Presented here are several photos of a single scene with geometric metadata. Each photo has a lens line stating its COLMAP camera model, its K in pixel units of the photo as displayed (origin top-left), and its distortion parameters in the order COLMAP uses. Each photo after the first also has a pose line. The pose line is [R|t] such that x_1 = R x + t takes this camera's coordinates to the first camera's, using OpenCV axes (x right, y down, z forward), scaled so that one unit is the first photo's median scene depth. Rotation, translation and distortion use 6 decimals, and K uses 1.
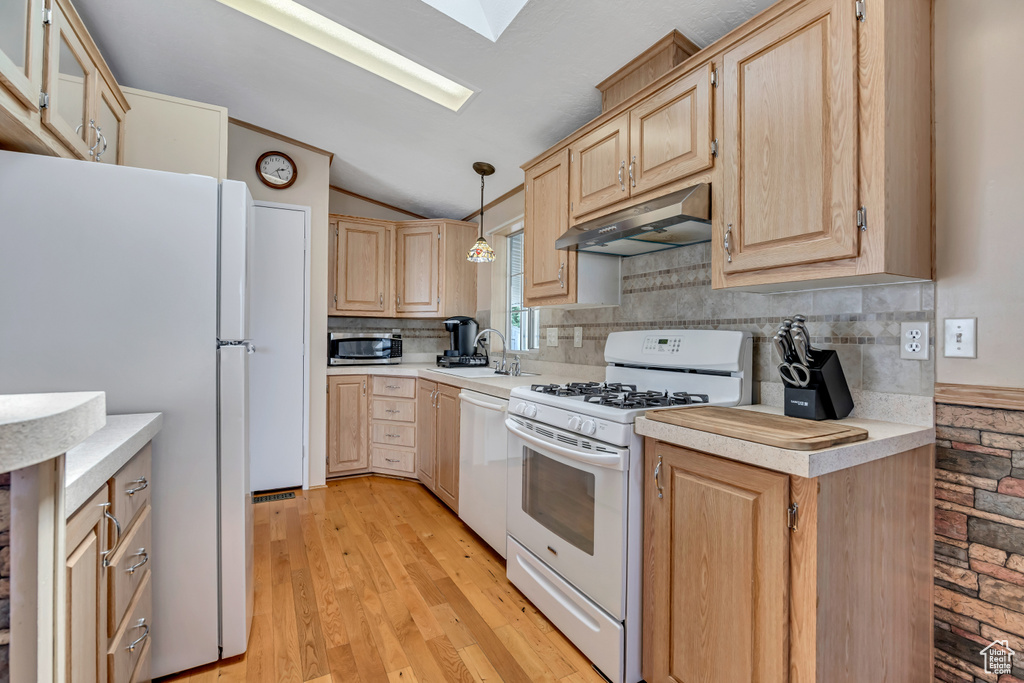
lens RADIAL K [[444.9, 0, 504.2], [0, 444.9, 335.7], [0, 0, 1]] dist [-0.017273, 0.000647]
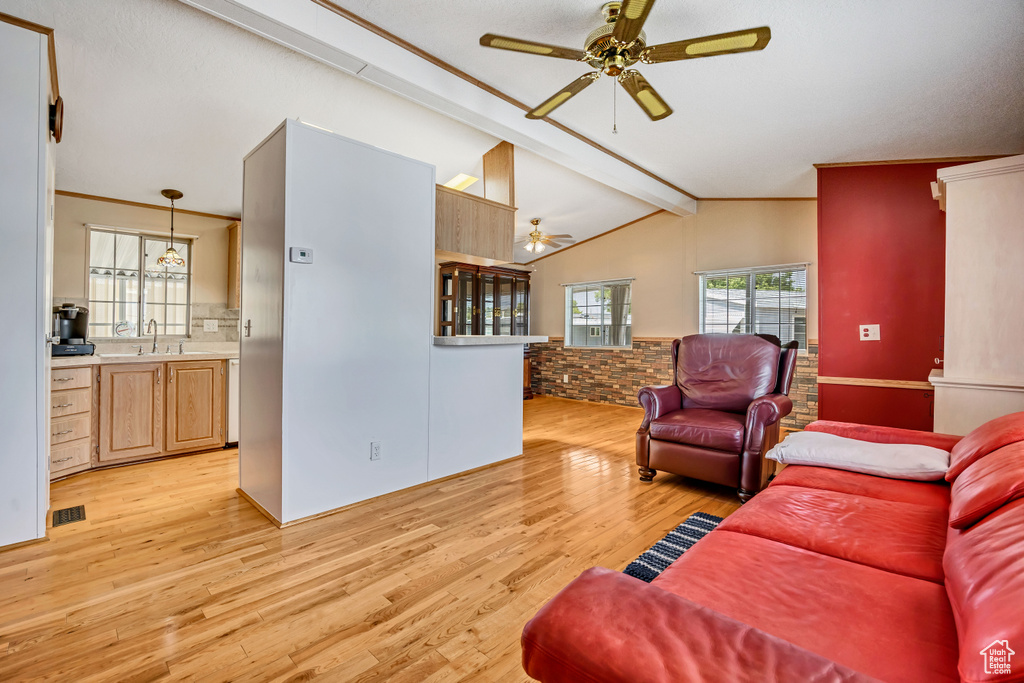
lens RADIAL K [[444.9, 0, 509.4], [0, 444.9, 325.5], [0, 0, 1]] dist [-0.017273, 0.000647]
pose [[-0.306406, 0.003835, 0.951893, -2.298405], [-0.007379, 0.999952, -0.006403, 0.006445], [-0.951872, -0.008986, -0.306363, 0.688397]]
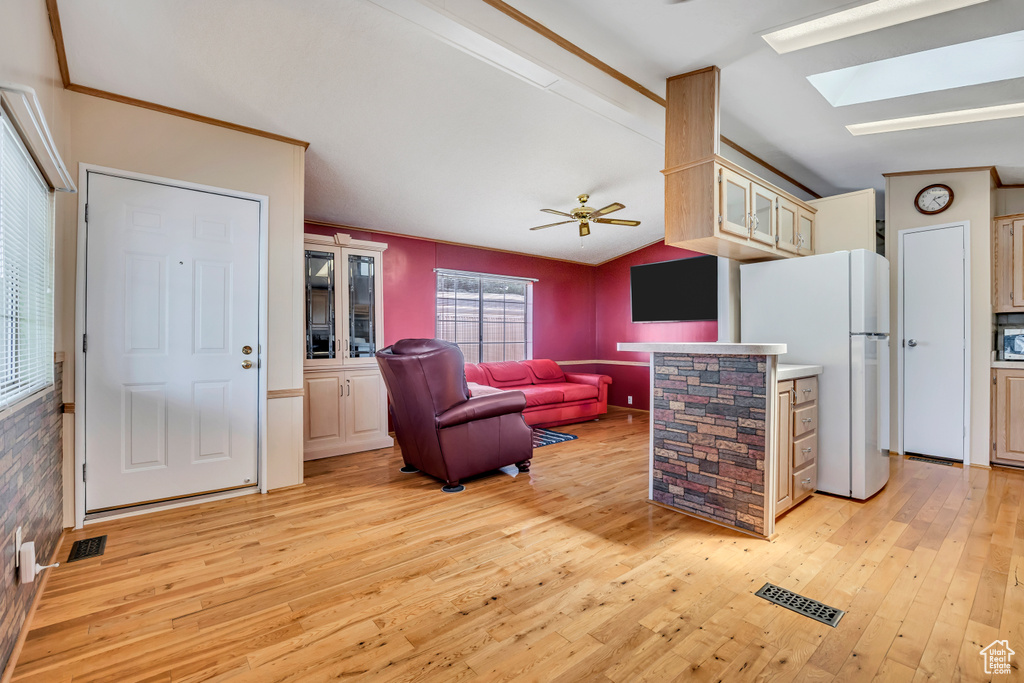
lens RADIAL K [[444.9, 0, 513.1], [0, 444.9, 337.6], [0, 0, 1]] dist [-0.017273, 0.000647]
pose [[0.191620, -0.003794, -0.981462, 0.626085], [0.002432, 0.999991, -0.003391, 0.022836], [0.981466, -0.001737, 0.191628, -0.537718]]
